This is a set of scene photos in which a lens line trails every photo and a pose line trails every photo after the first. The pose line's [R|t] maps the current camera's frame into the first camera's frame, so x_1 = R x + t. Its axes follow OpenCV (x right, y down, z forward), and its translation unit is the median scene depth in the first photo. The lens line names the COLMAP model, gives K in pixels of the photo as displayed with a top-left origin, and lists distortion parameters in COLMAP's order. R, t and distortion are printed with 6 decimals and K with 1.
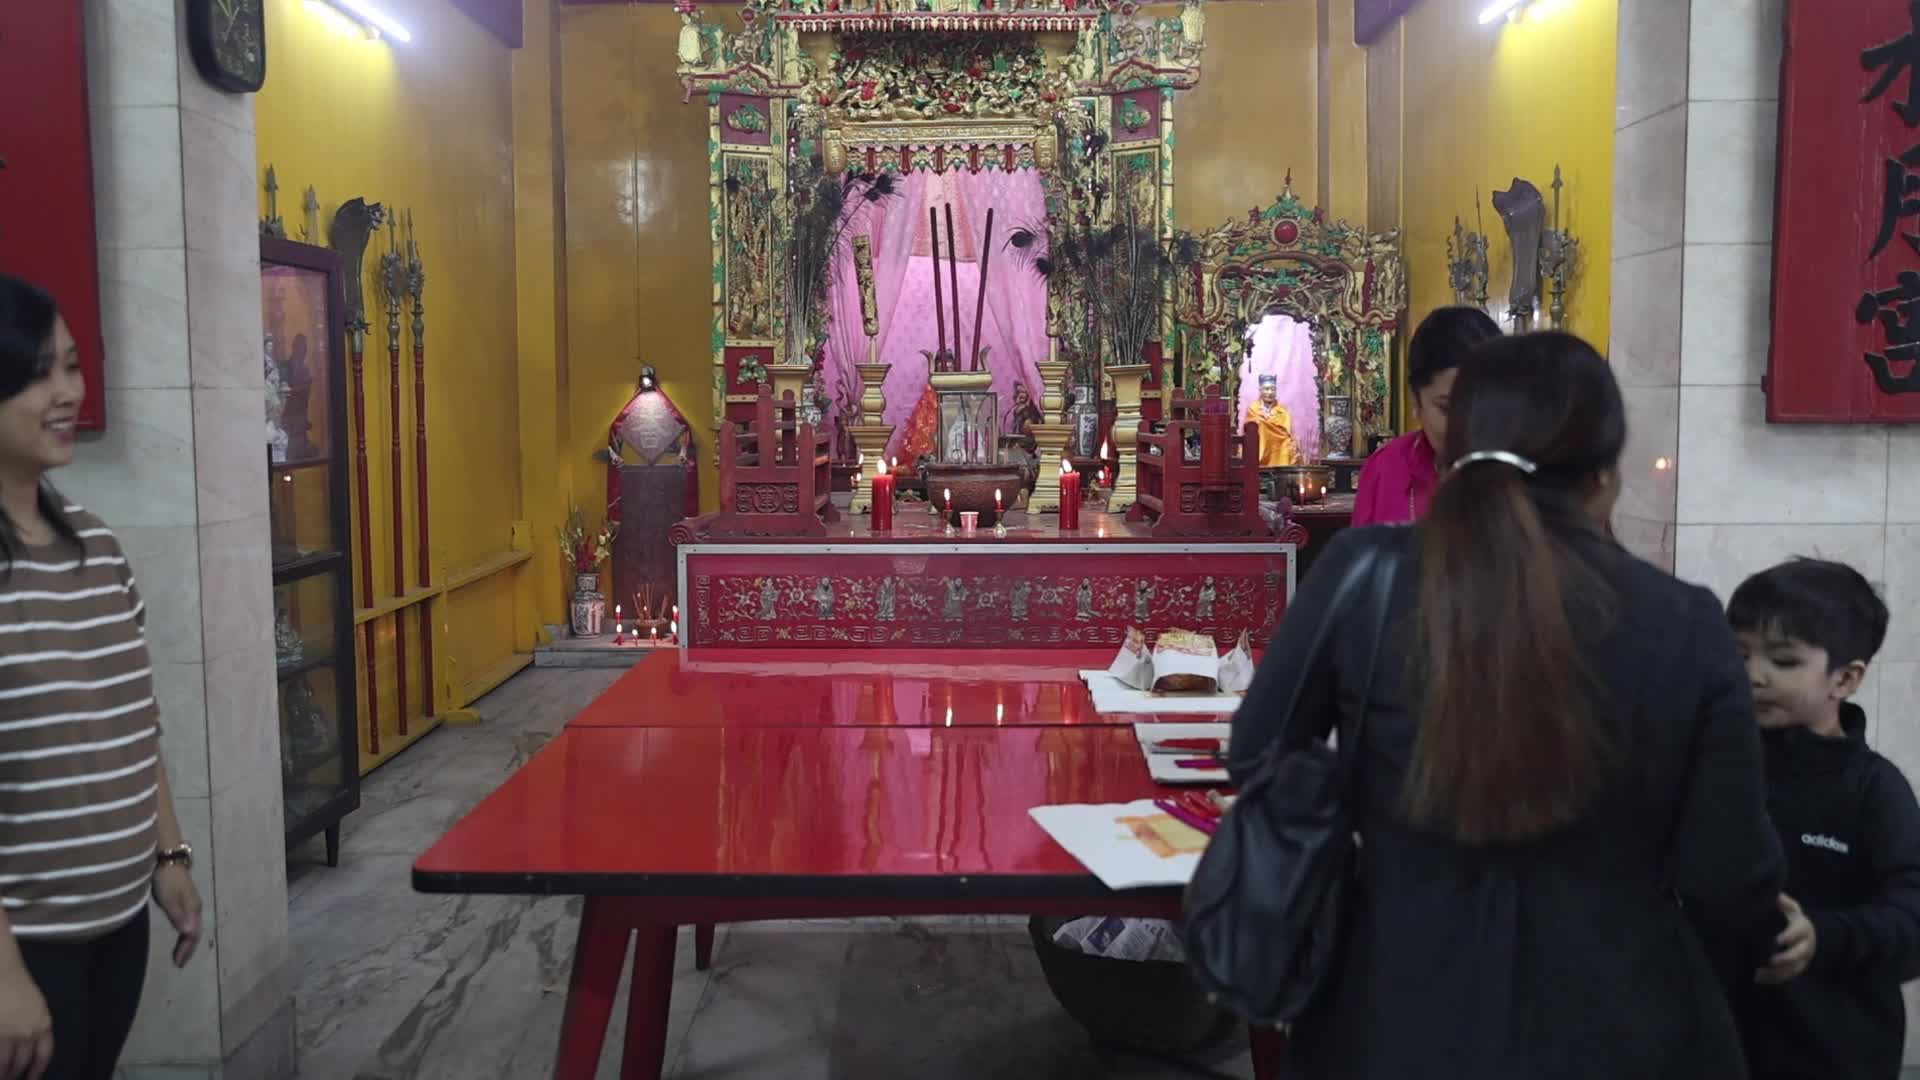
lens RADIAL K [[1840.8, 0, 918.5], [0, 1840.8, 519.2], [0, 0, 1]] dist [-0.012327, 0.000000]
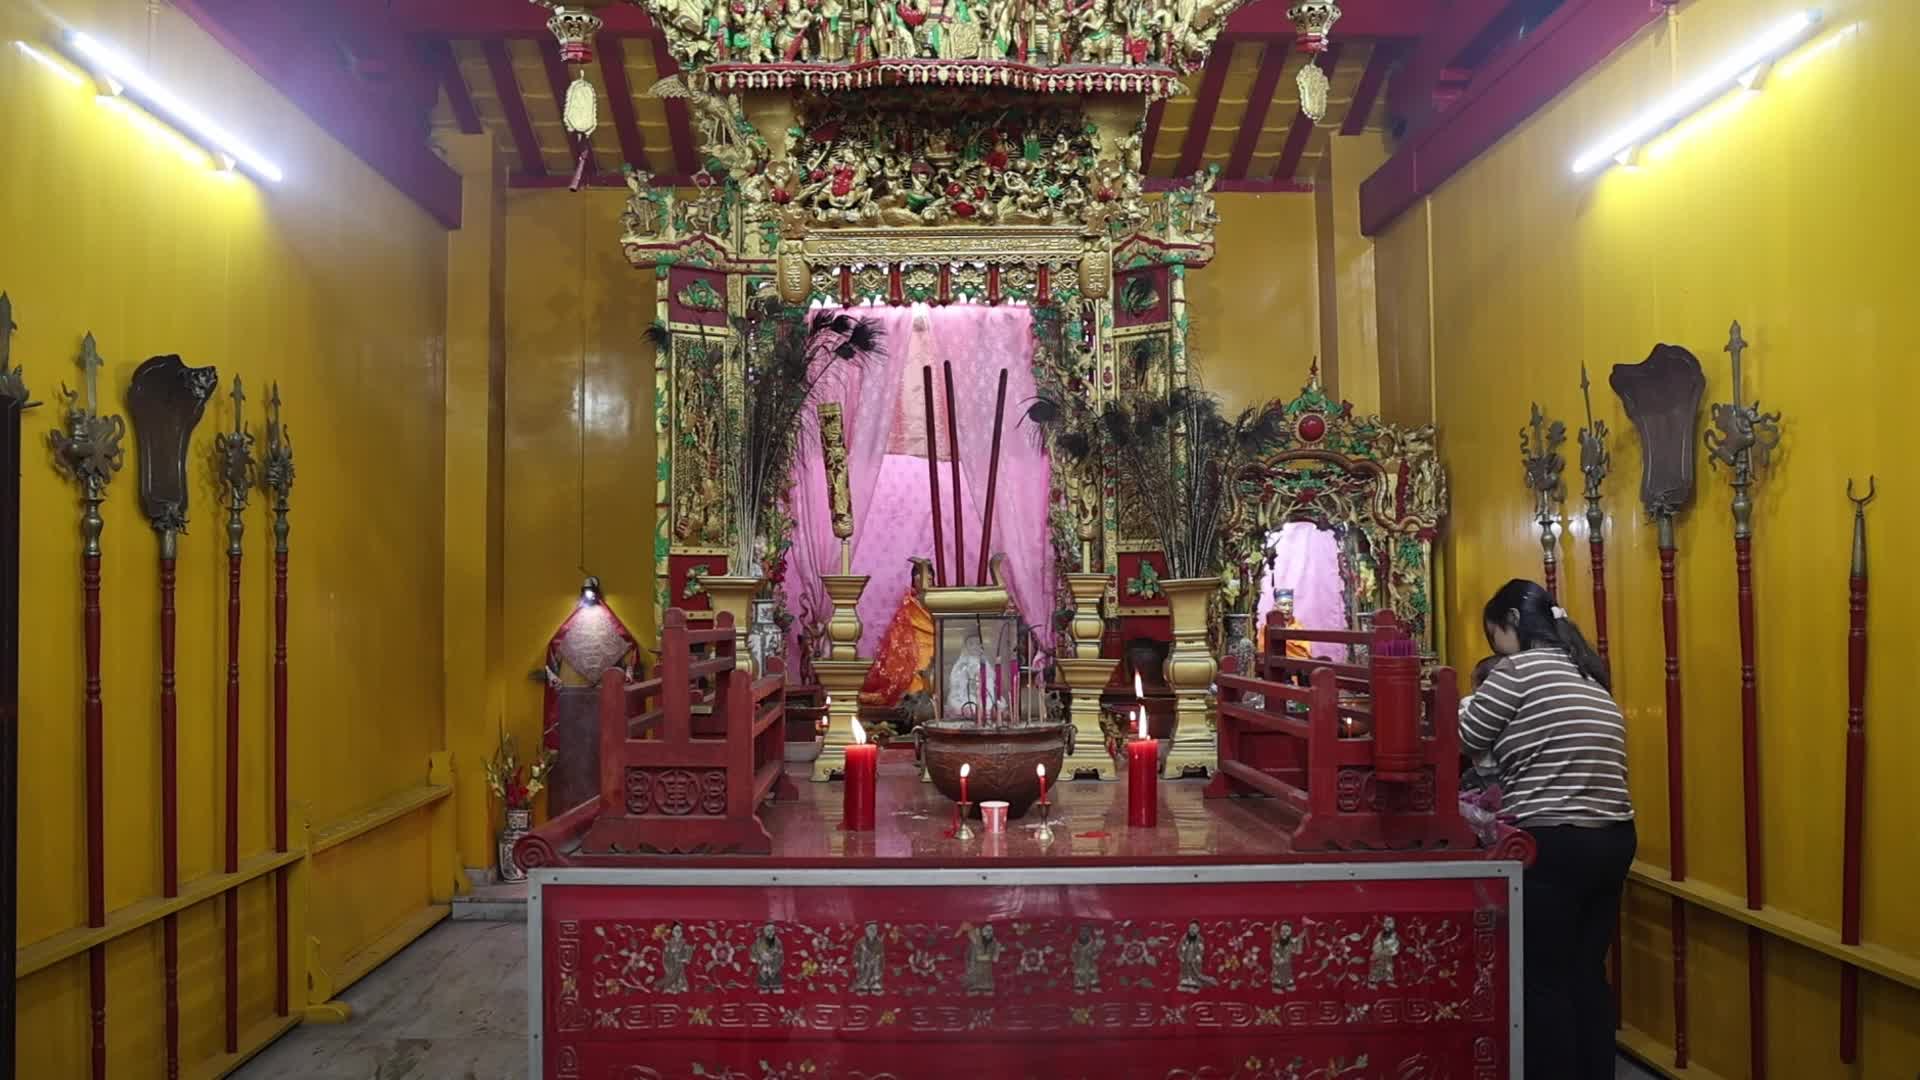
lens RADIAL K [[1505.9, 0, 954.1], [0, 1505.9, 545.8], [0, 0, 1]] dist [-0.065351, 0.003555]
pose [[0.998596, 0.004048, 0.052818, -0.010851], [0.001451, 0.994612, -0.103653, -0.027847], [-0.052953, 0.103584, 0.993210, 0.329113]]
